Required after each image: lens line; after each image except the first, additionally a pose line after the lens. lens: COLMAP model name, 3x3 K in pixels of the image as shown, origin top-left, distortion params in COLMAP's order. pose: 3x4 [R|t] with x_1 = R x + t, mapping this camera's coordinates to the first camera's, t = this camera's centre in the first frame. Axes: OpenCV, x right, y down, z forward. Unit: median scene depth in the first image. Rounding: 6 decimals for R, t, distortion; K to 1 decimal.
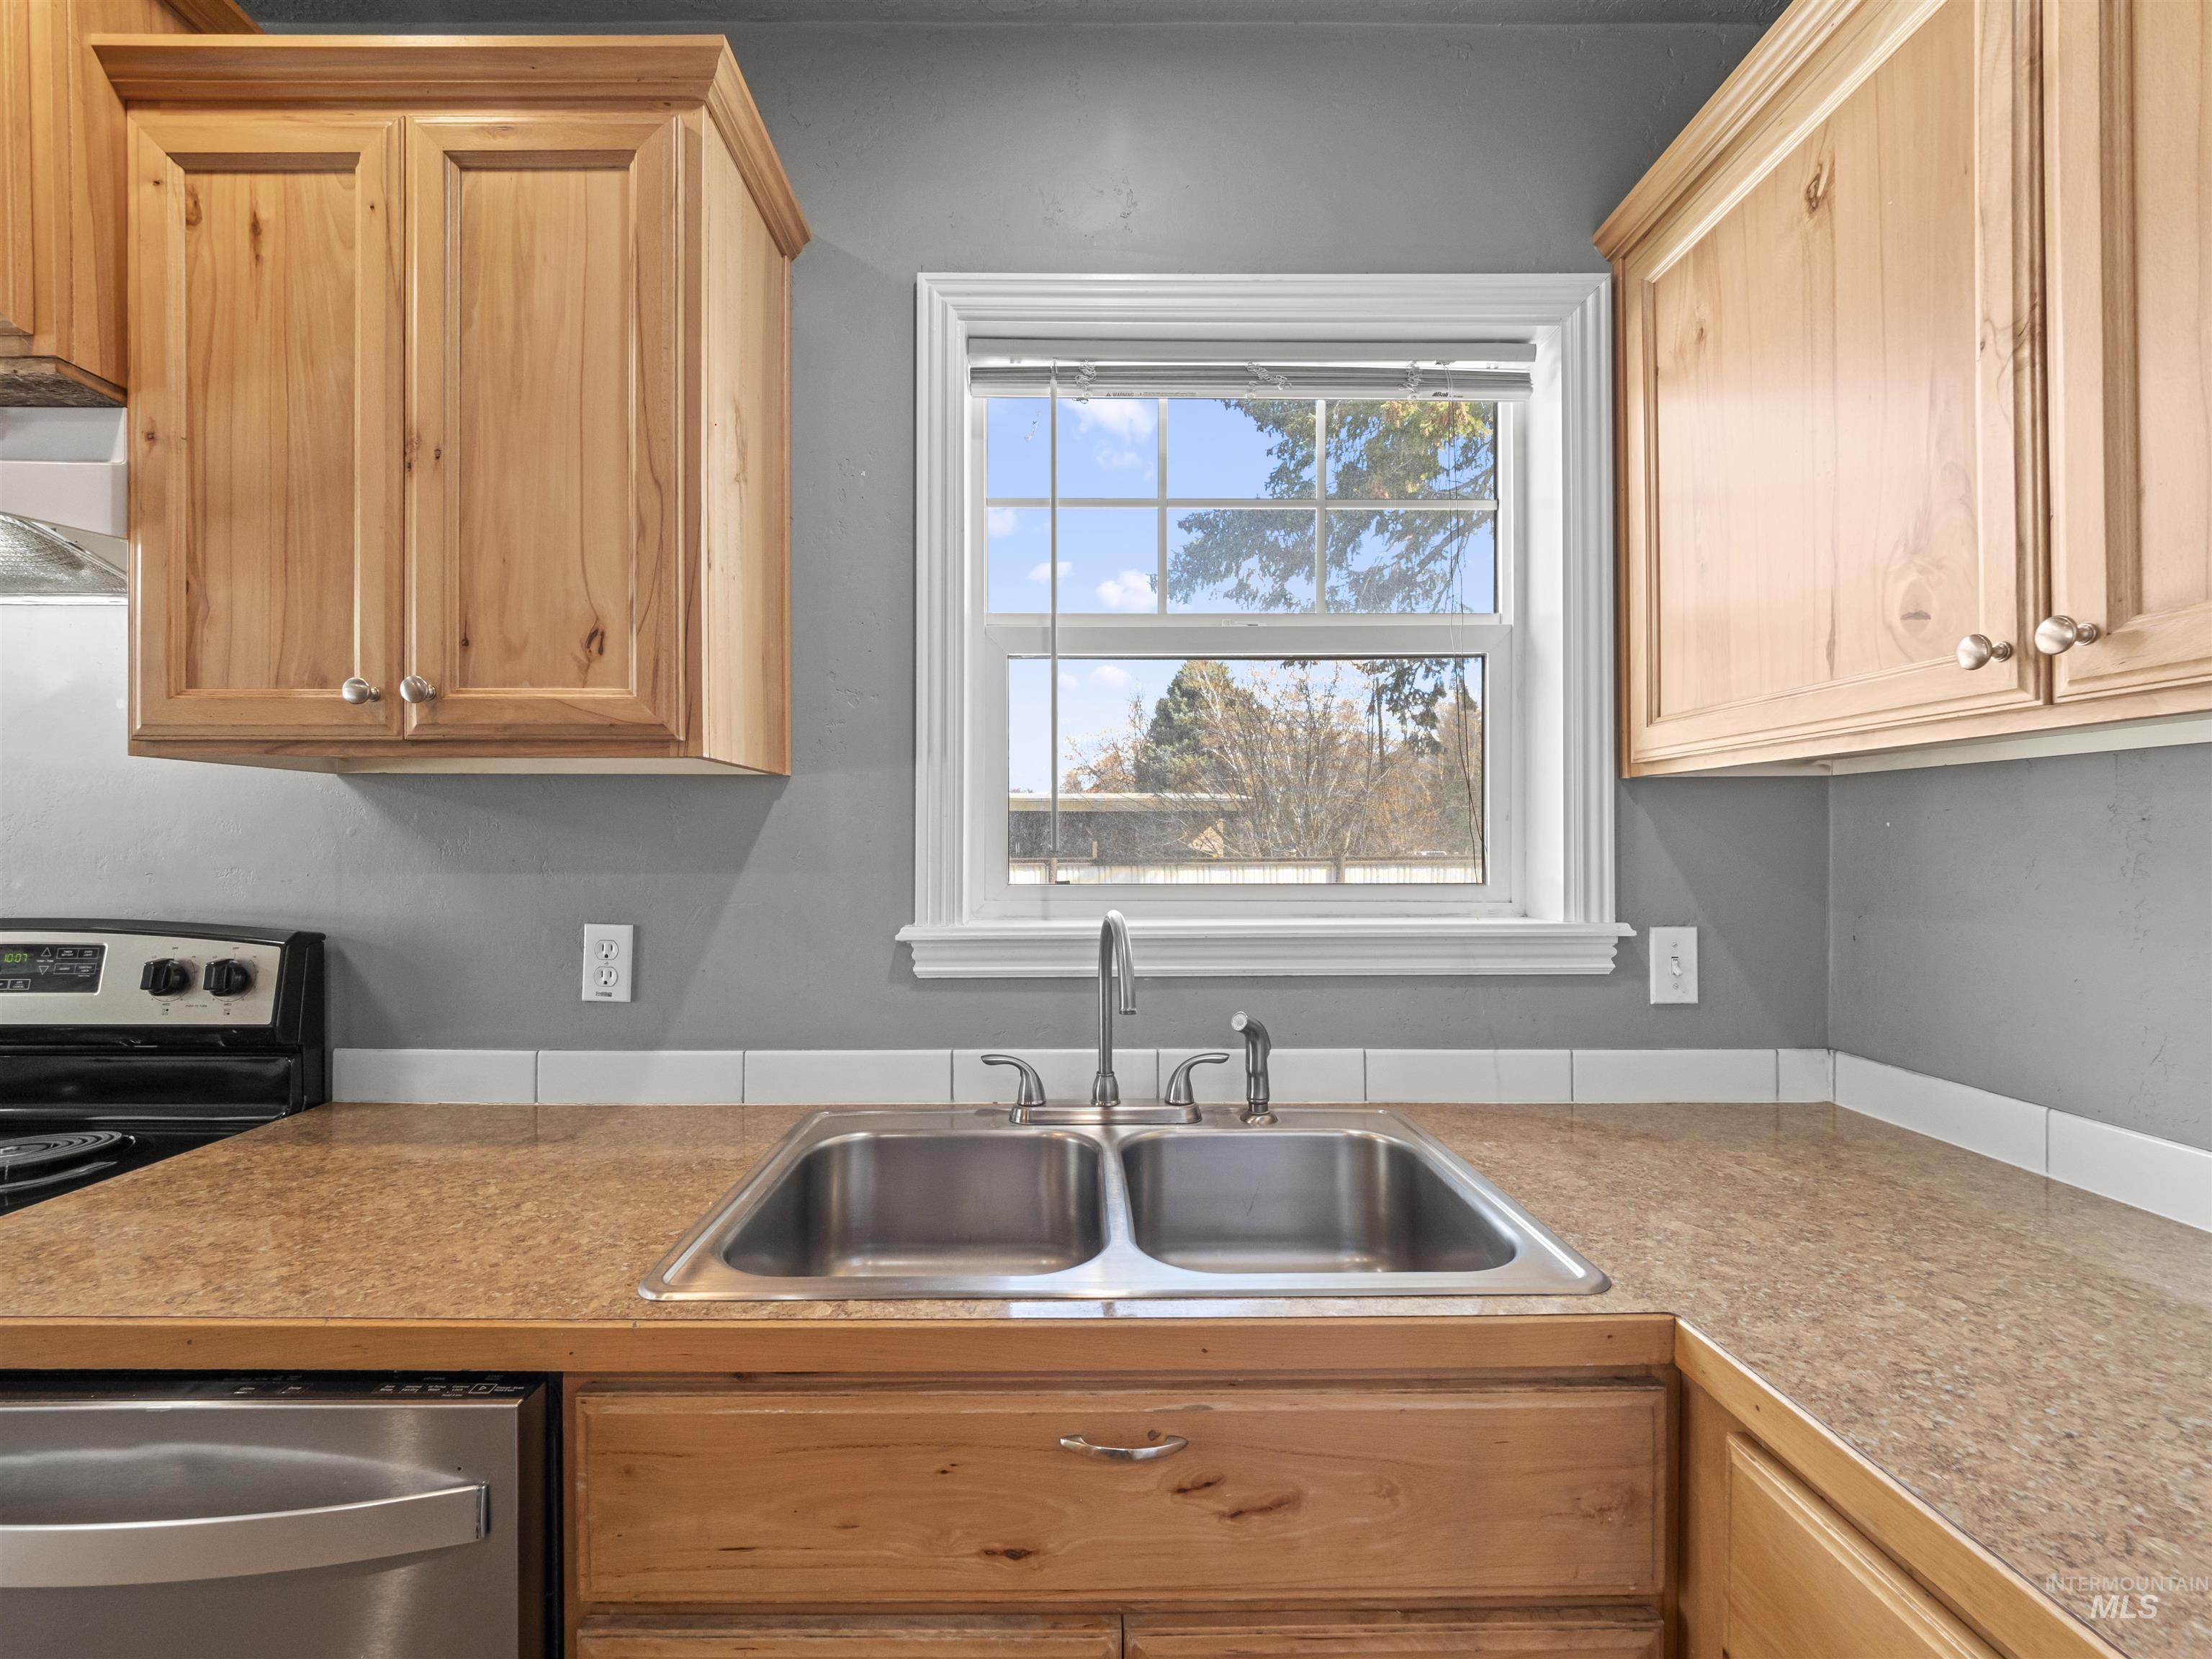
lens RADIAL K [[943.5, 0, 1066.3], [0, 943.5, 841.5], [0, 0, 1]] dist [0.001556, -0.002559]
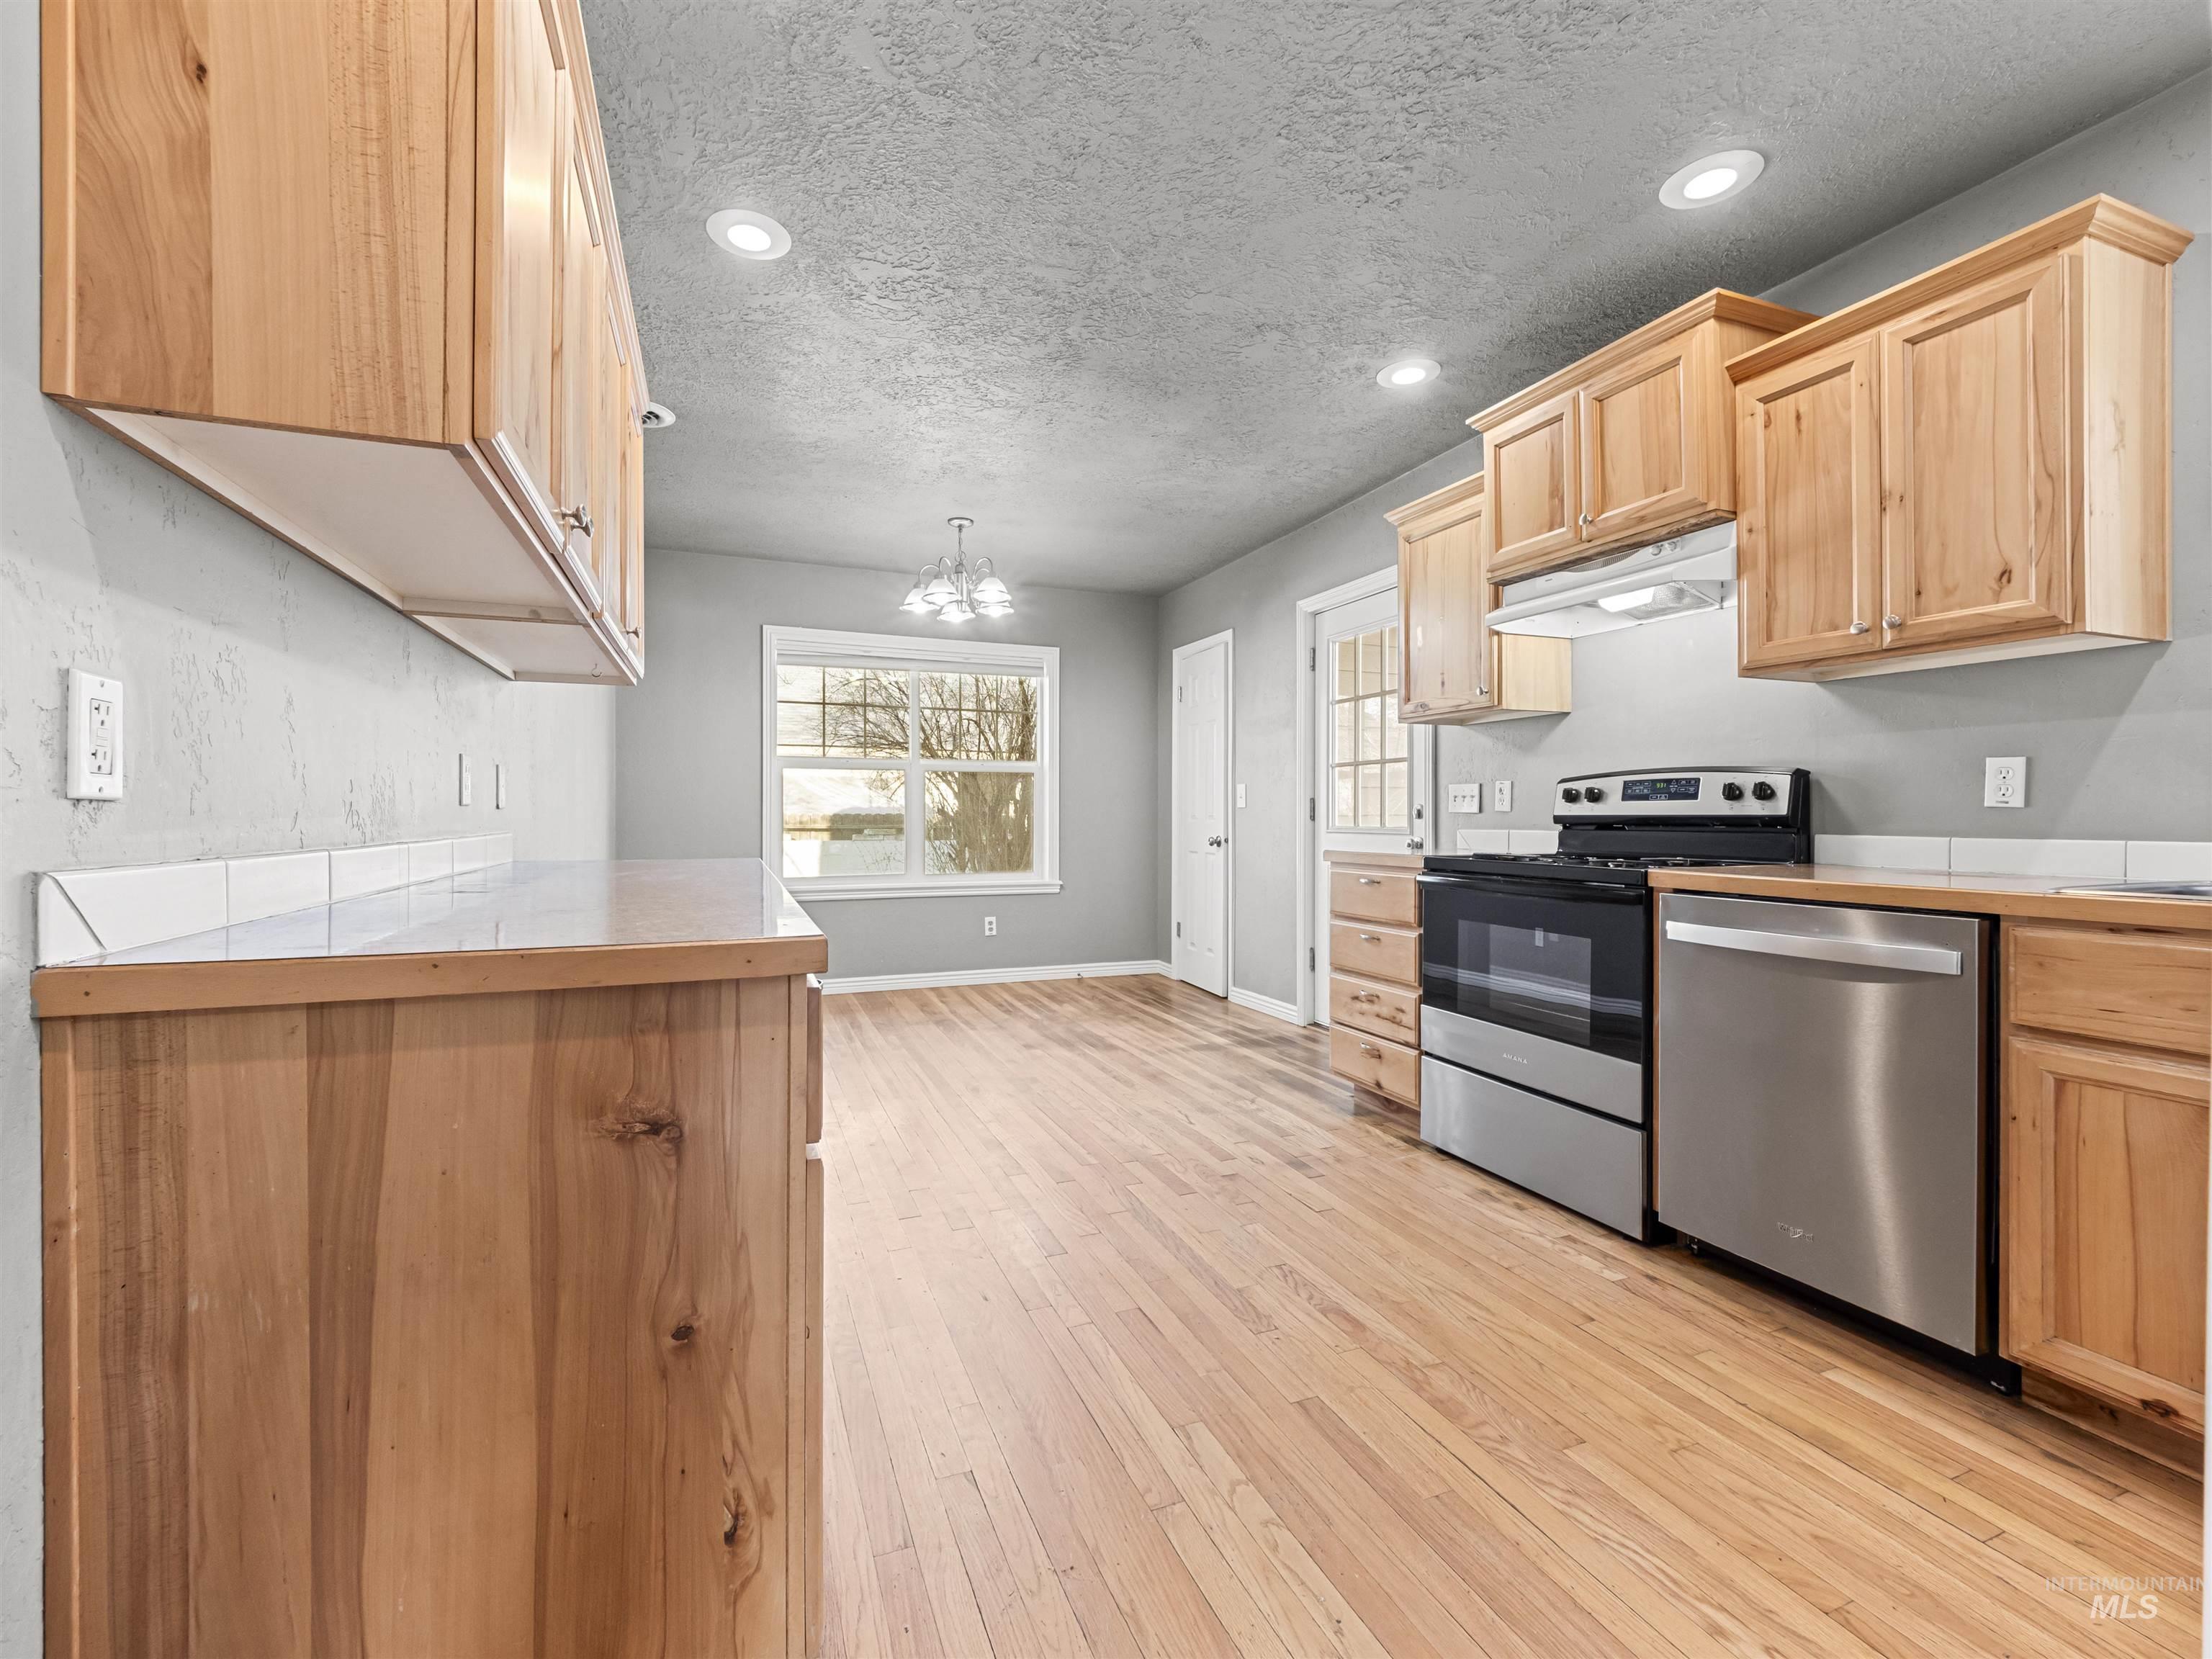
lens RADIAL K [[943.5, 0, 1102.9], [0, 943.5, 812.1], [0, 0, 1]] dist [0.001556, -0.002559]
pose [[0.382331, -0.002849, -0.924021, 0.483981], [0.003136, 0.999993, -0.001786, 0.226359], [0.924020, -0.002215, 0.382338, -1.233596]]
